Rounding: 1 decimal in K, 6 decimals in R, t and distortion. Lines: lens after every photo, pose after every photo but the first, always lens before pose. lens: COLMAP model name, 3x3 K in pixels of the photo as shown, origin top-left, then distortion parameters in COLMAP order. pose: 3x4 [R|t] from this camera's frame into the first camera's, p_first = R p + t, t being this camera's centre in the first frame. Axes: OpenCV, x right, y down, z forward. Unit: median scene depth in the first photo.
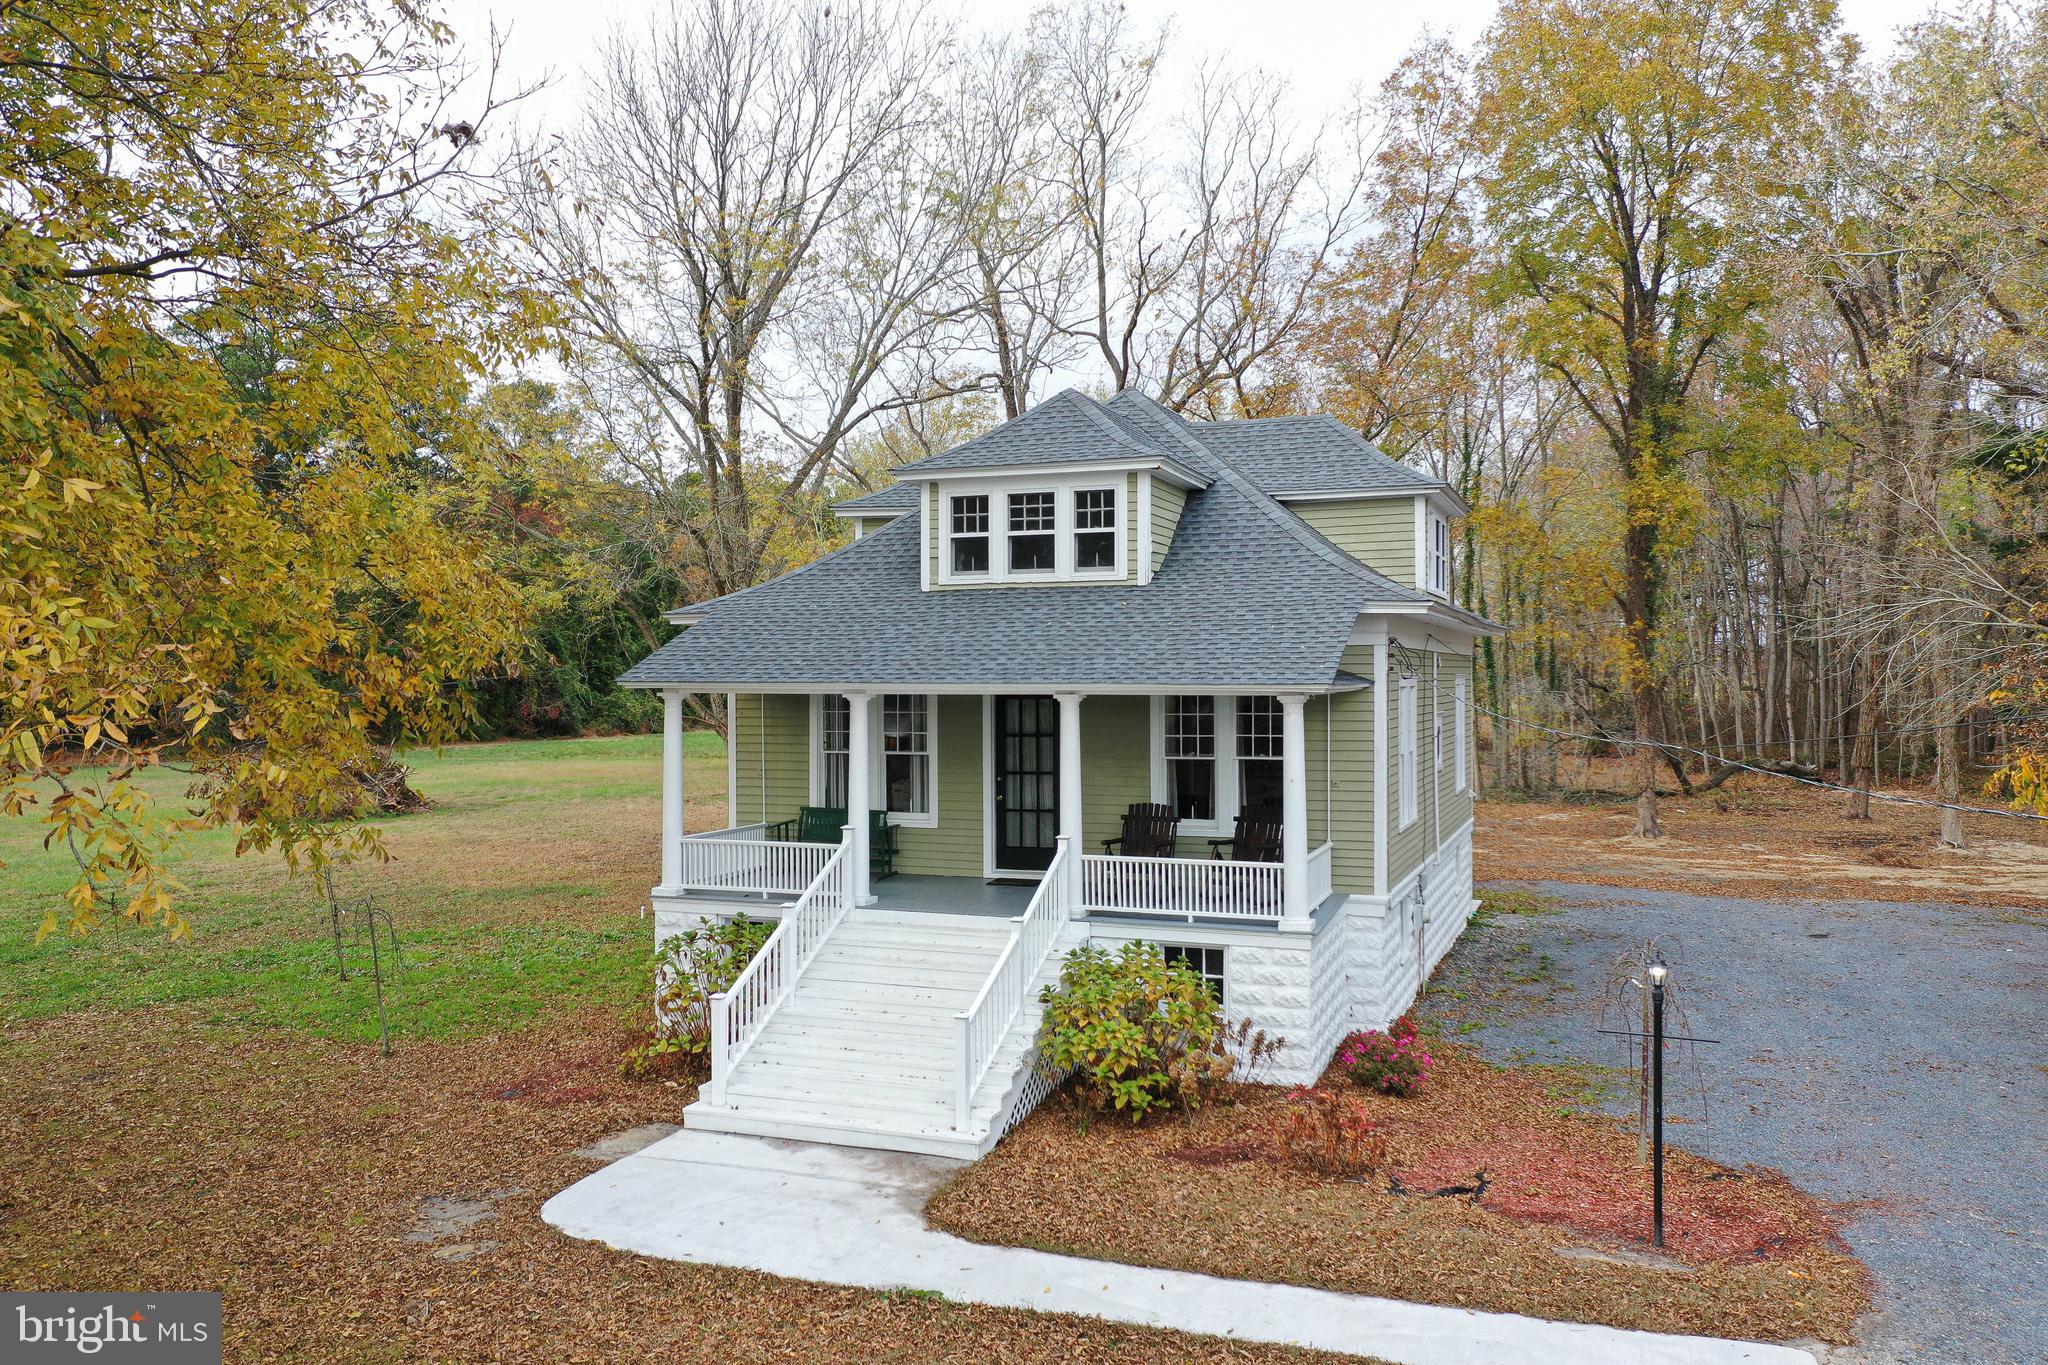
lens RADIAL K [[1646.5, 0, 1024.0], [0, 1646.5, 682.5], [0, 0, 1]] dist [0.012712, -0.000300]
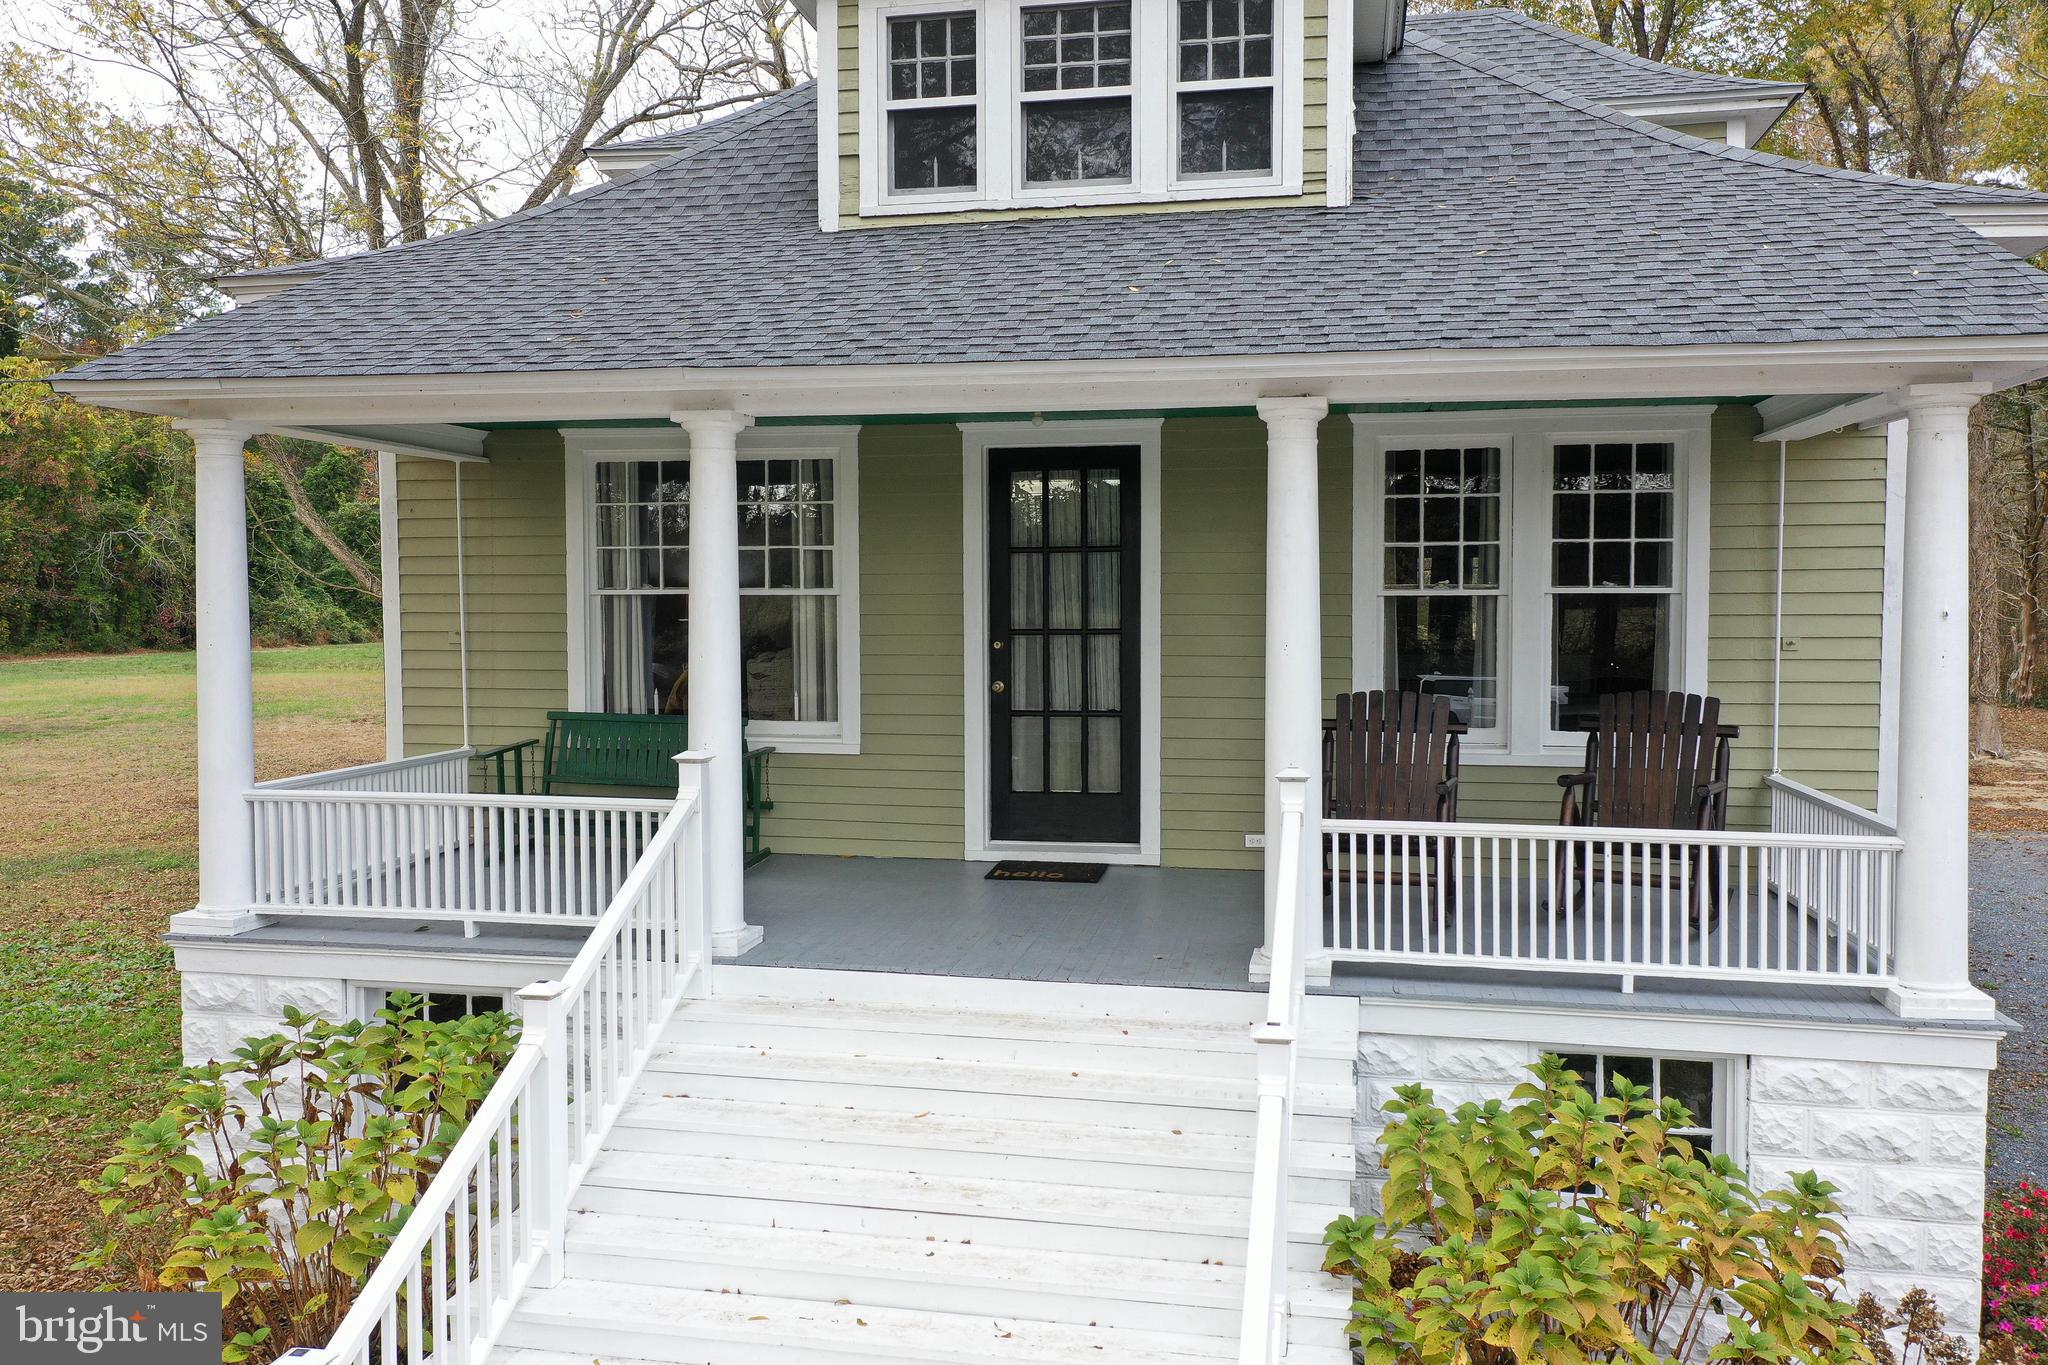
lens RADIAL K [[1671.5, 0, 1024.0], [0, 1671.5, 682.5], [0, 0, 1]] dist [0.018722, 0.008481]
pose [[0.986698, -0.007499, 0.162389, -0.086469], [-0.000585, 0.998765, 0.049677, 0.047258], [-0.162561, -0.049111, 0.985476, 0.557409]]
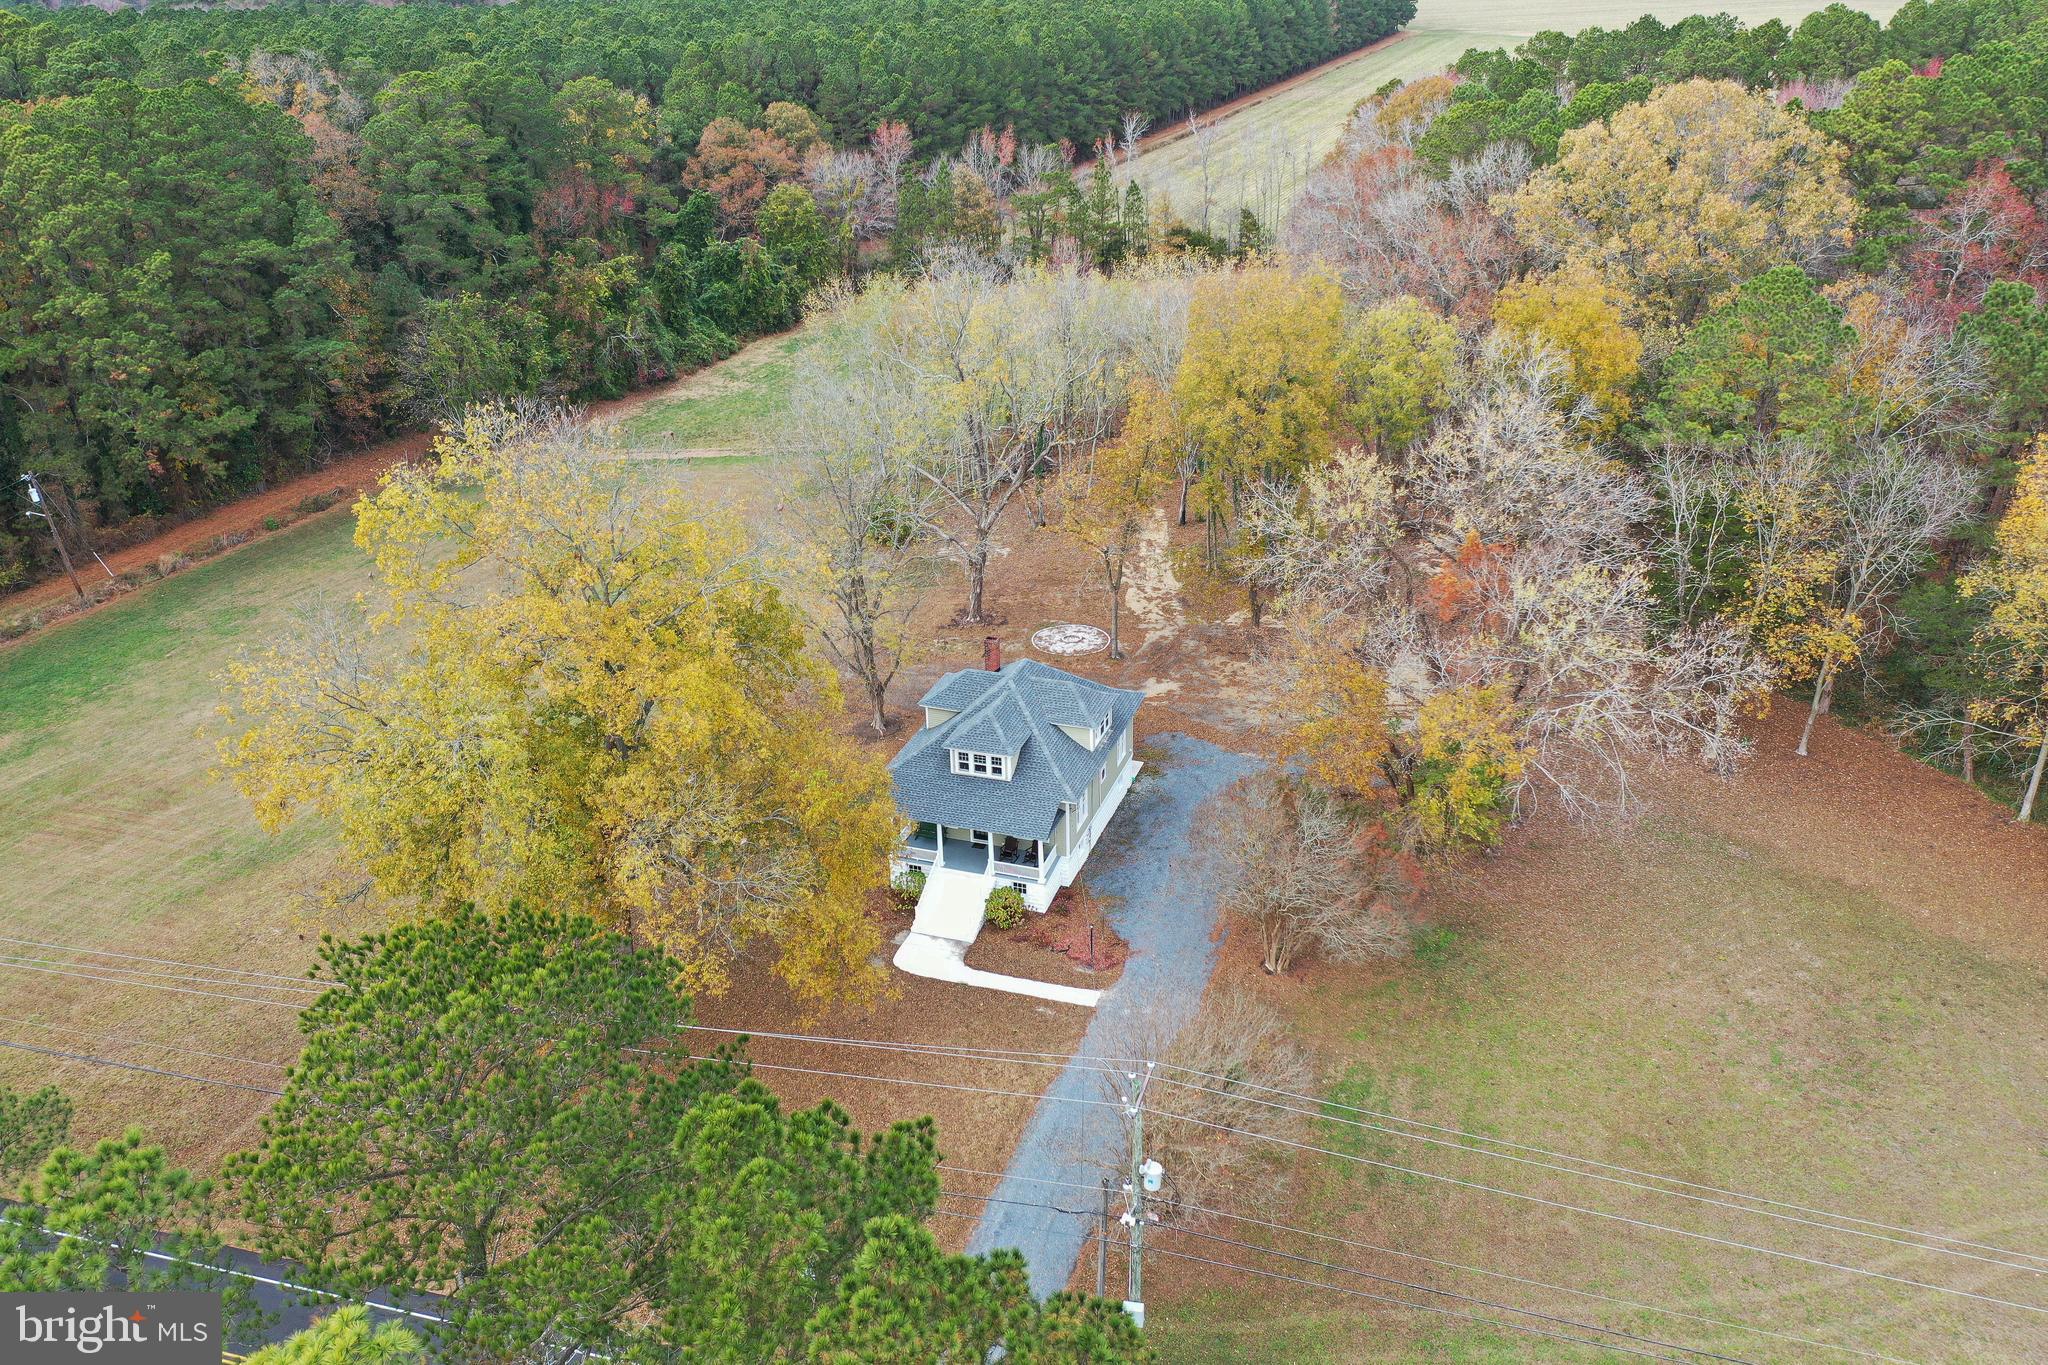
lens RADIAL K [[1623.2, 0, 1024.0], [0, 1623.2, 682.5], [0, 0, 1]] dist [0.006100, 0.011694]
pose [[0.999564, -0.027597, 0.010467, 0.073143], [0.020700, 0.908261, 0.417892, -1.857542], [-0.021039, -0.417493, 0.908437, -2.363492]]
